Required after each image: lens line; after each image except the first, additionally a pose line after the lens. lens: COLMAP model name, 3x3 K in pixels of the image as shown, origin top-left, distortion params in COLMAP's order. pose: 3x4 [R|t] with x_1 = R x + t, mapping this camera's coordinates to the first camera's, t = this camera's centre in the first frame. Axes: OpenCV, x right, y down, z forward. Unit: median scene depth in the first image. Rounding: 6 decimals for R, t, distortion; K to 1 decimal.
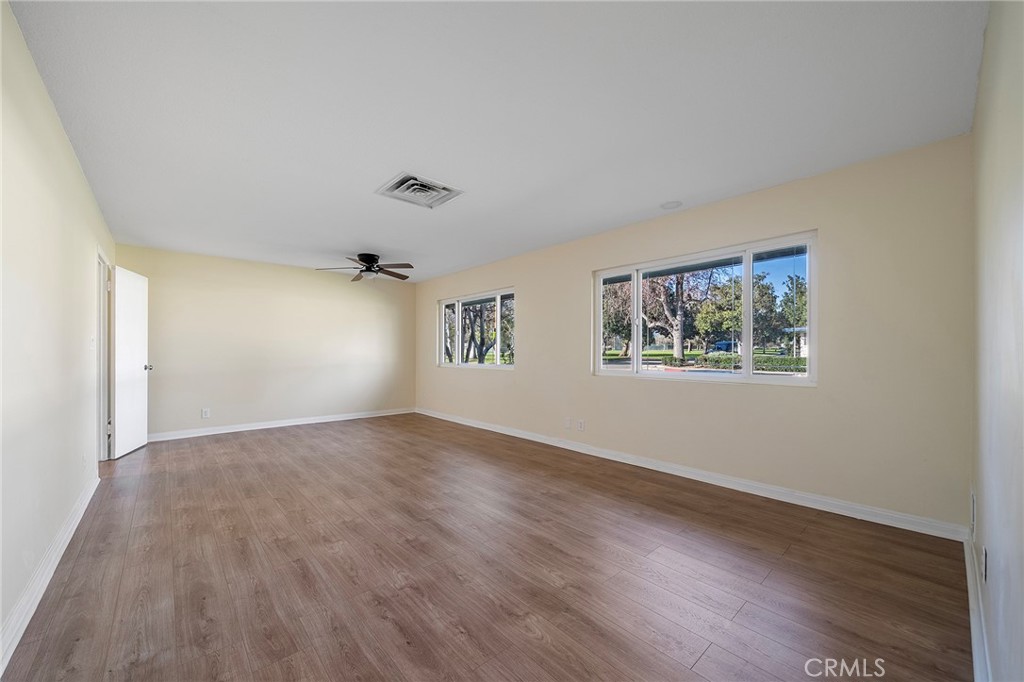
lens RADIAL K [[387.1, 0, 506.7], [0, 387.1, 341.6], [0, 0, 1]] dist [-0.001685, -0.000088]
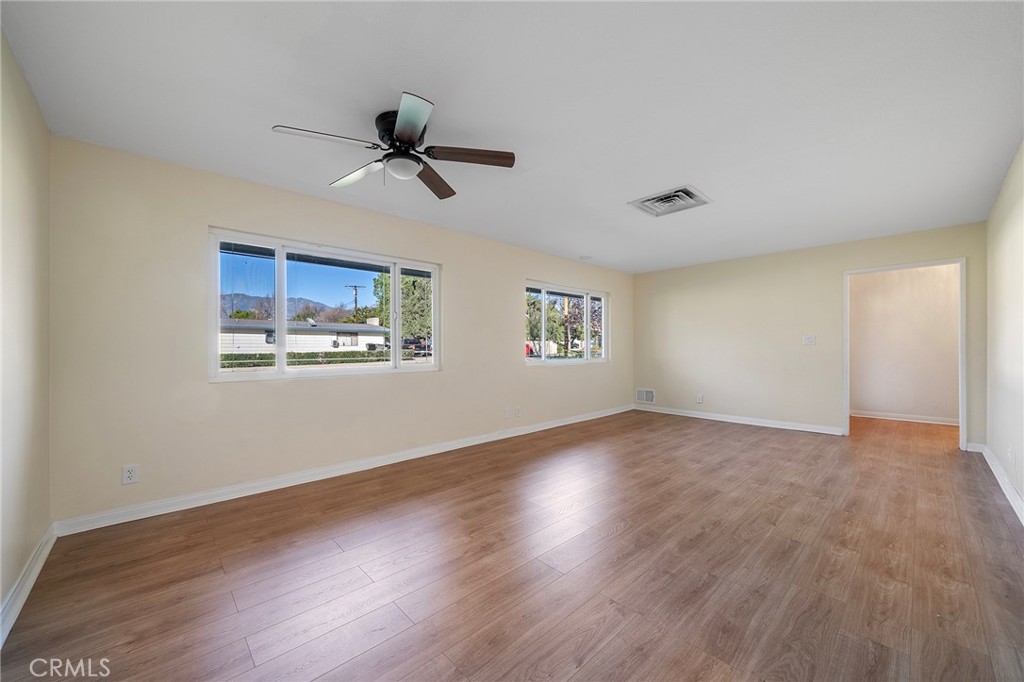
lens RADIAL K [[387.1, 0, 506.7], [0, 387.1, 341.6], [0, 0, 1]] dist [-0.001685, -0.000088]
pose [[-0.023794, 0.013461, 0.999626, -1.364082], [-0.022466, 0.999650, -0.013996, 0.040936], [-0.999464, -0.022791, -0.023483, 1.543847]]
